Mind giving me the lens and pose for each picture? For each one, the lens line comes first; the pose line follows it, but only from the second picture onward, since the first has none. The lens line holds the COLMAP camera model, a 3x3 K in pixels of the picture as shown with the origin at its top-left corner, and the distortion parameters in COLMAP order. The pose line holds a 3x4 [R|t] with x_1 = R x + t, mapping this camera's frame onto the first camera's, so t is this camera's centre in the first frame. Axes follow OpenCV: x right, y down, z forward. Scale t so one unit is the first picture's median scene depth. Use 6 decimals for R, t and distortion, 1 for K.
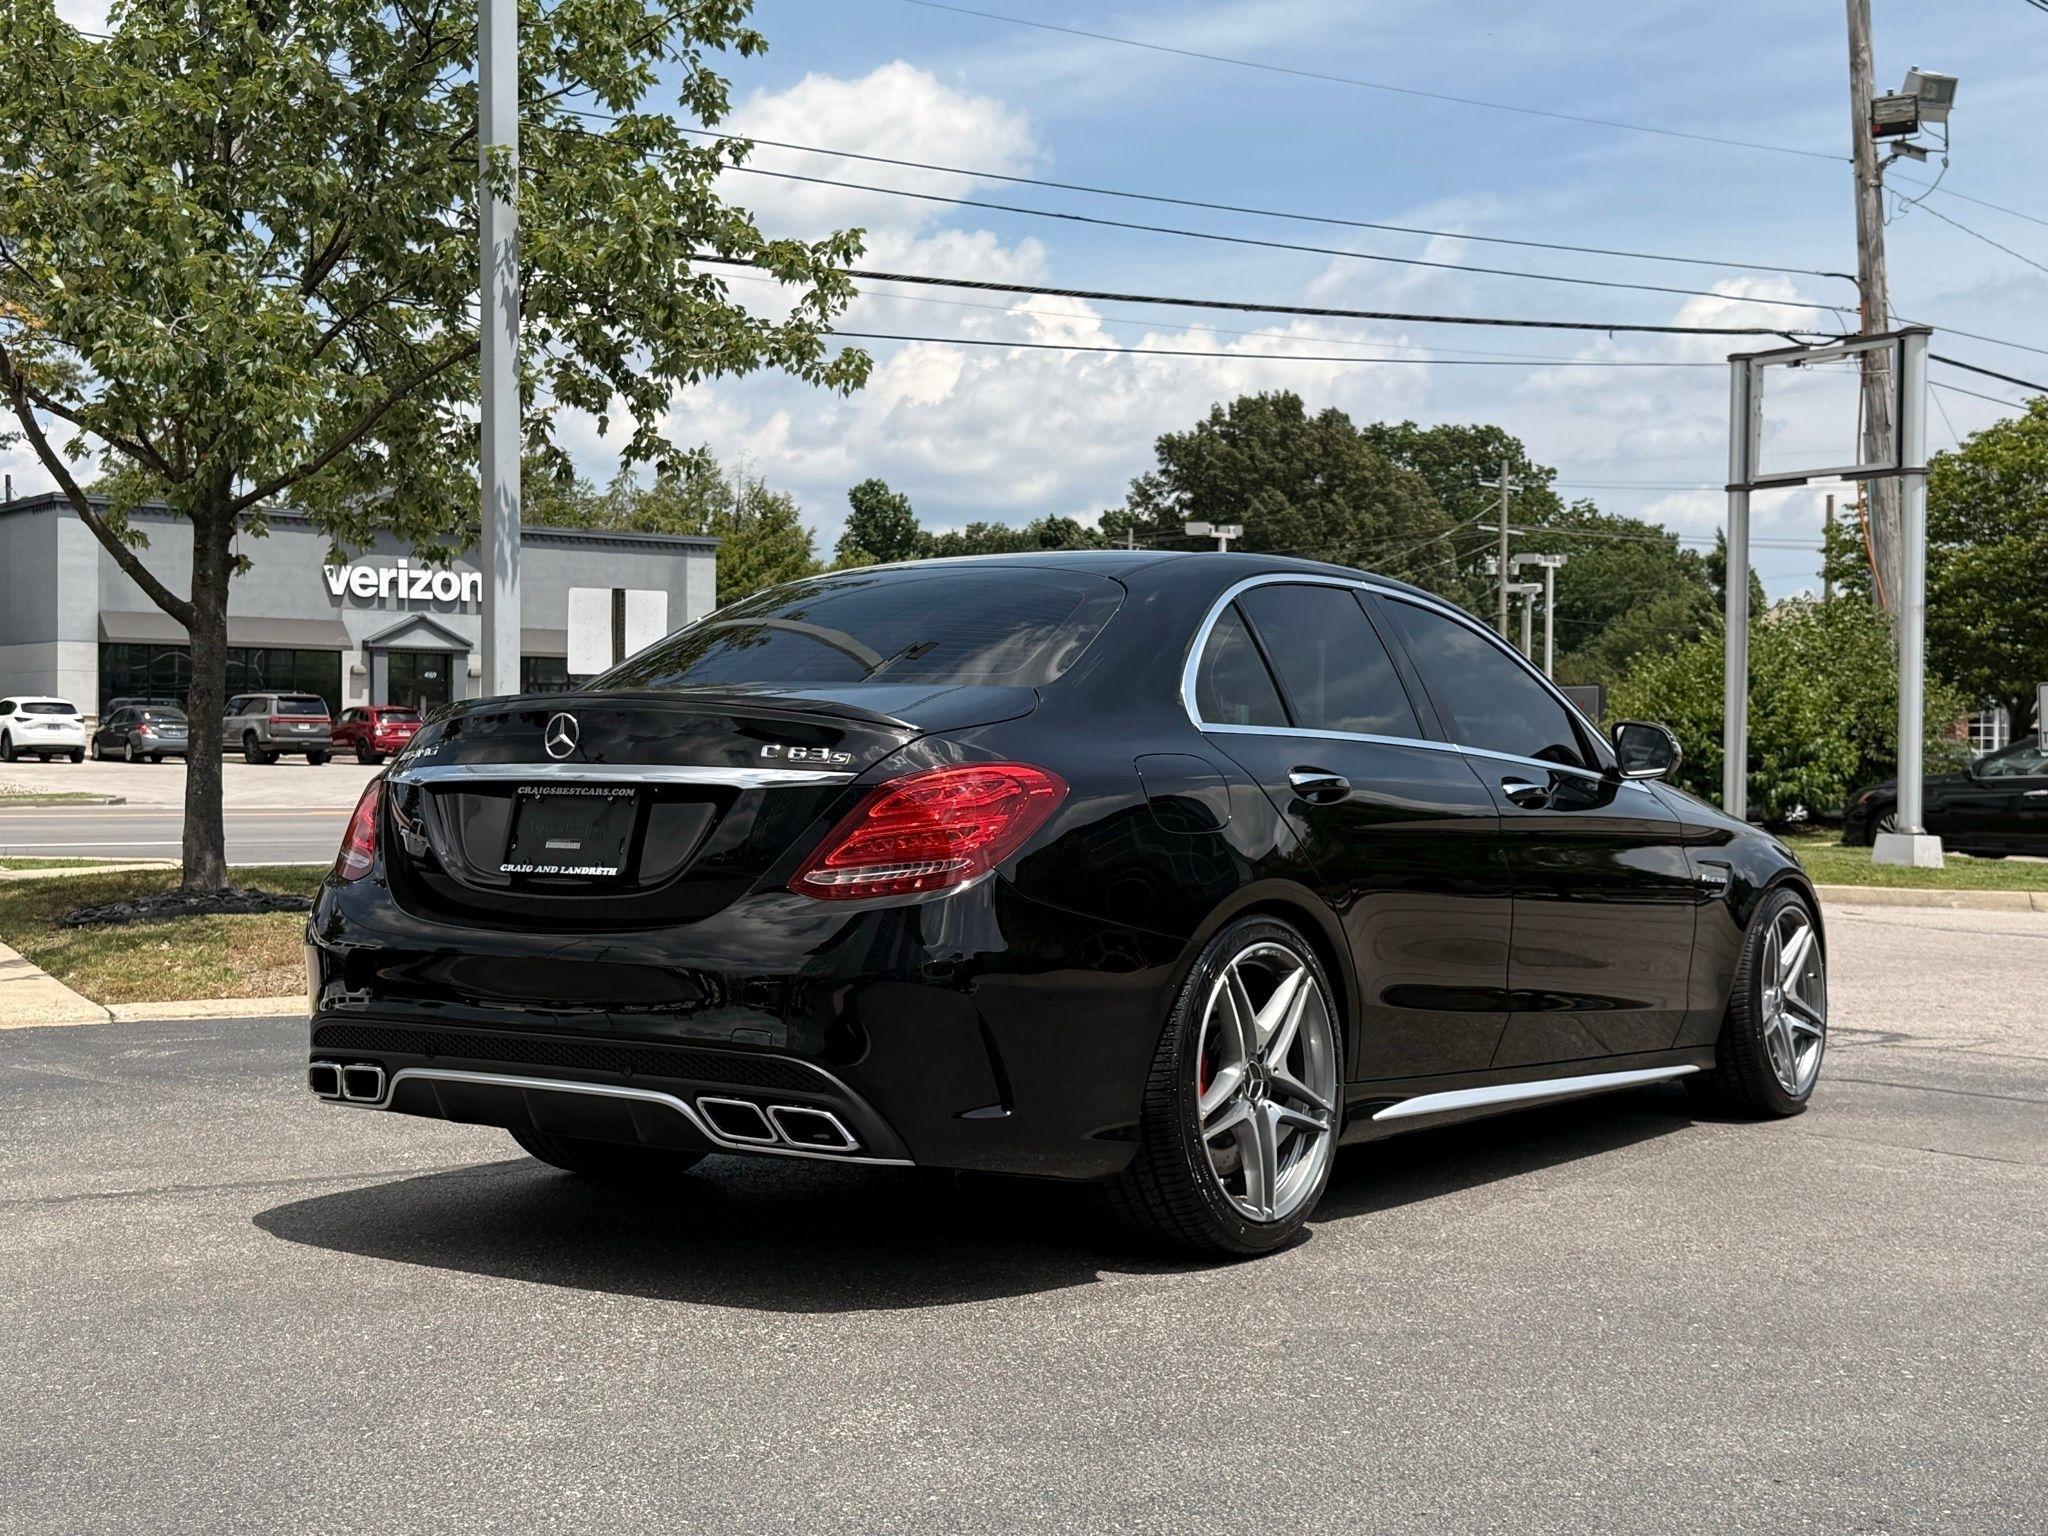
lens RADIAL K [[2545.7, 0, 1036.9], [0, 2545.7, 768.0], [0, 0, 1]] dist [0.168725, -0.289181]
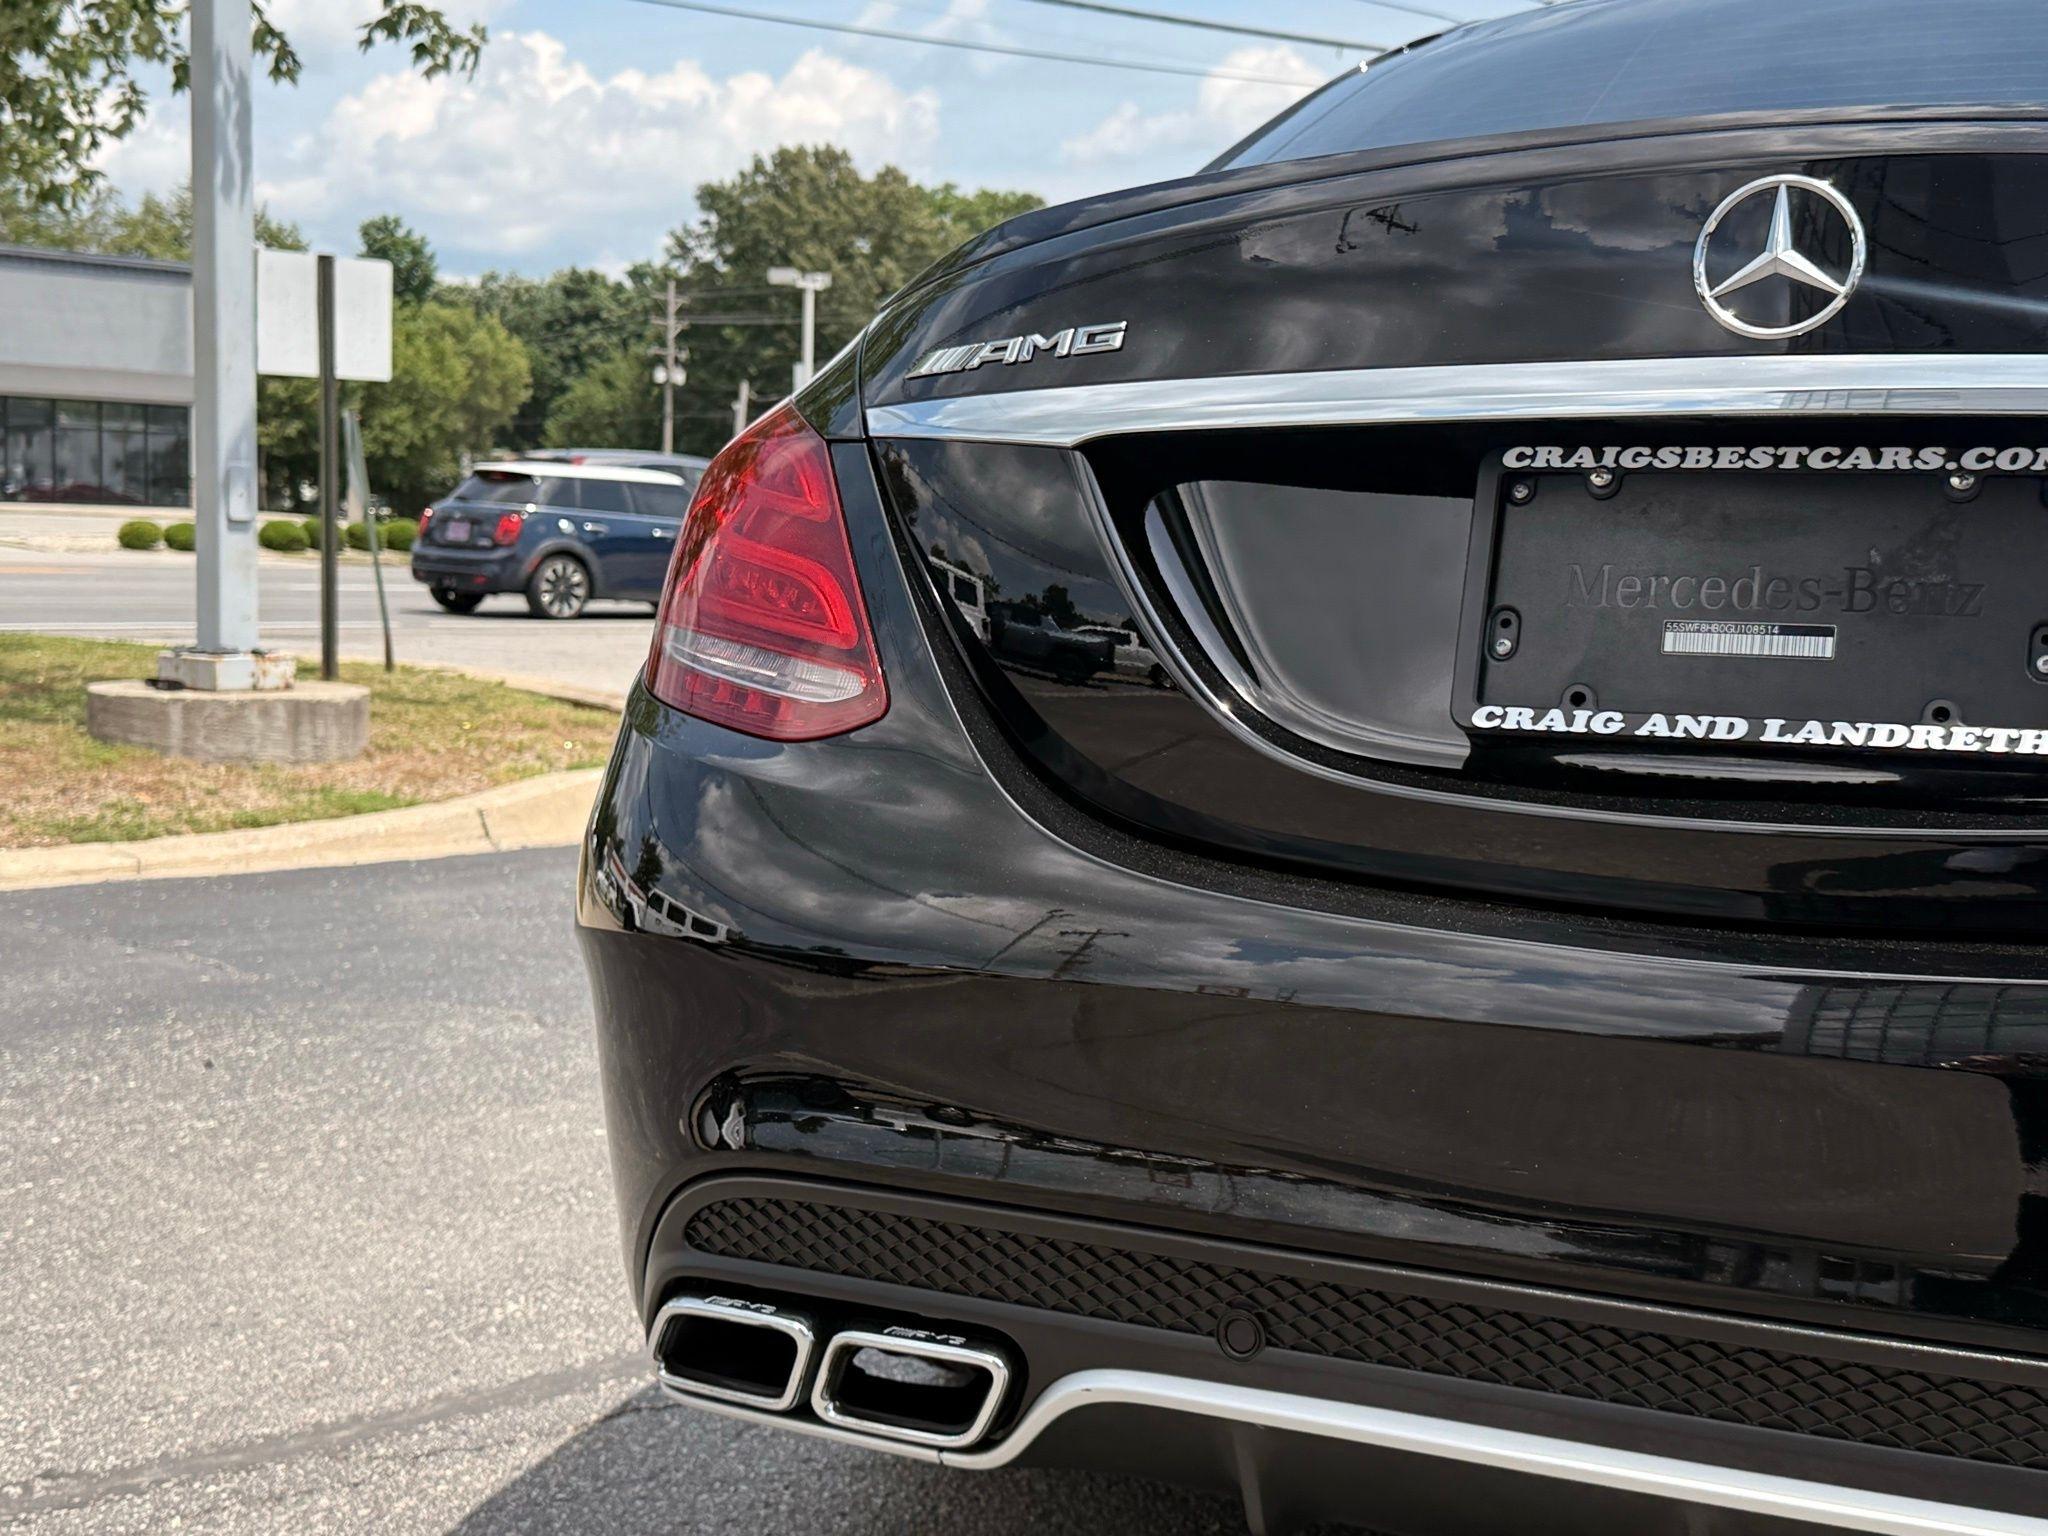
lens RADIAL K [[2545.7, 0, 1036.9], [0, 2545.7, 768.0], [0, 0, 1]] dist [0.168725, -0.289181]
pose [[0.981423, -0.002176, 0.191846, -0.049673], [-0.014741, 0.996125, 0.086706, 0.003123], [-0.191291, -0.087923, 0.977587, 0.113391]]
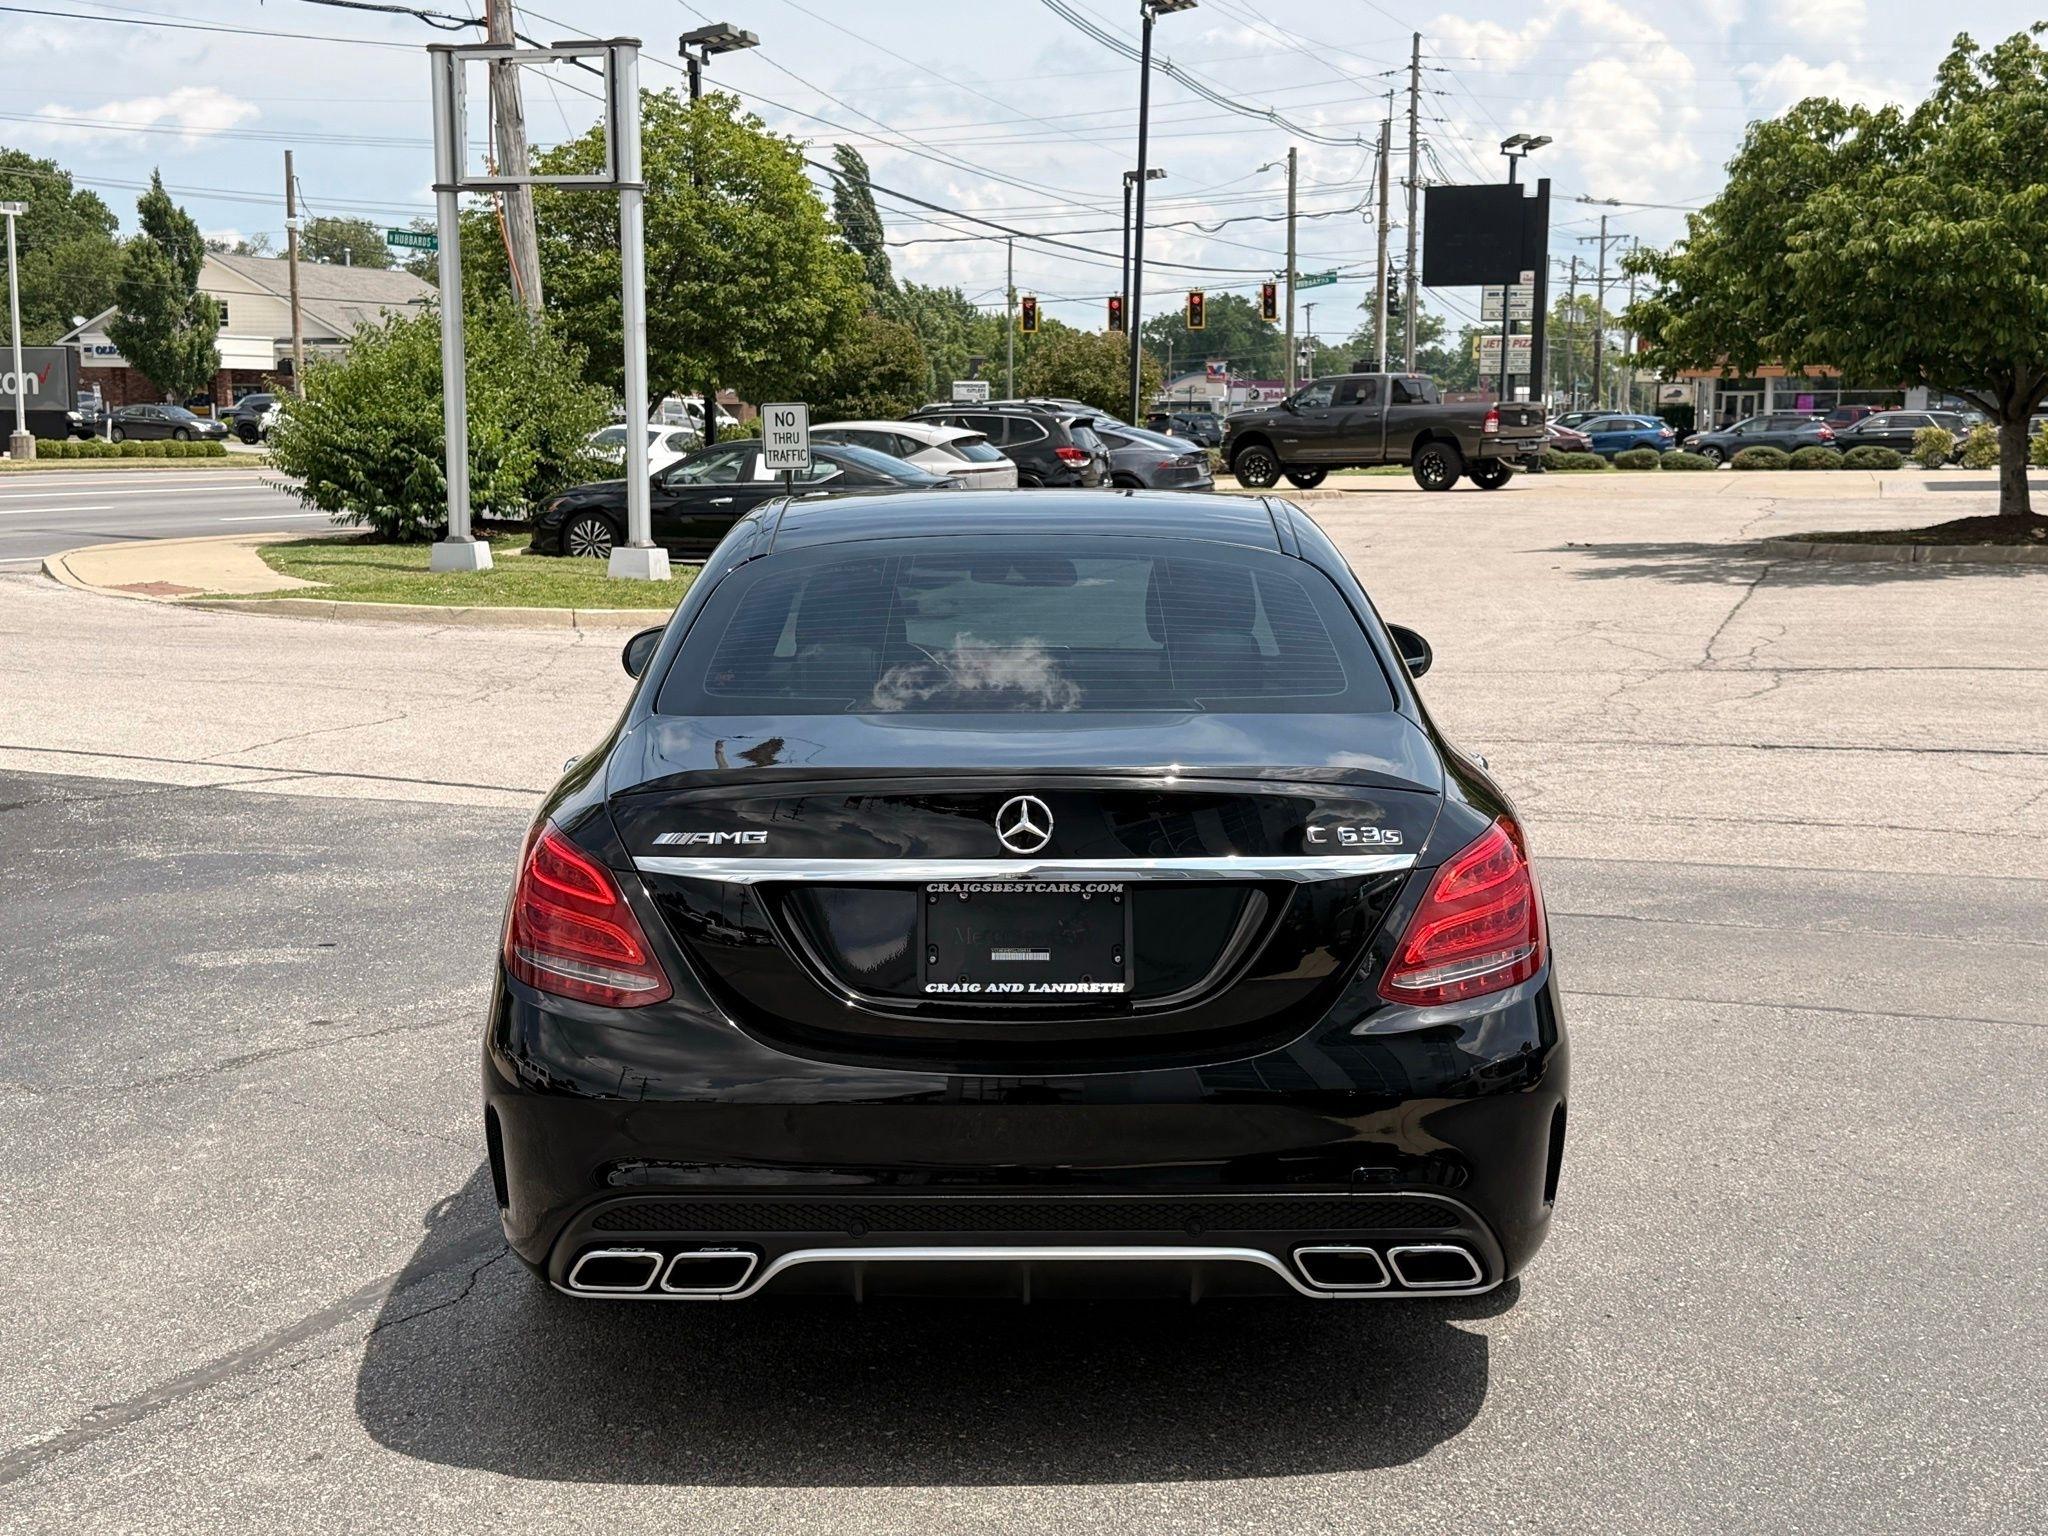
lens RADIAL K [[2545.7, 0, 1036.9], [0, 2545.7, 768.0], [0, 0, 1]] dist [0.168725, -0.289181]
pose [[0.815871, -0.084383, 0.572044, -0.098986], [0.005442, 0.990371, 0.138329, -0.021798], [-0.578208, -0.109746, 0.808475, 0.054610]]
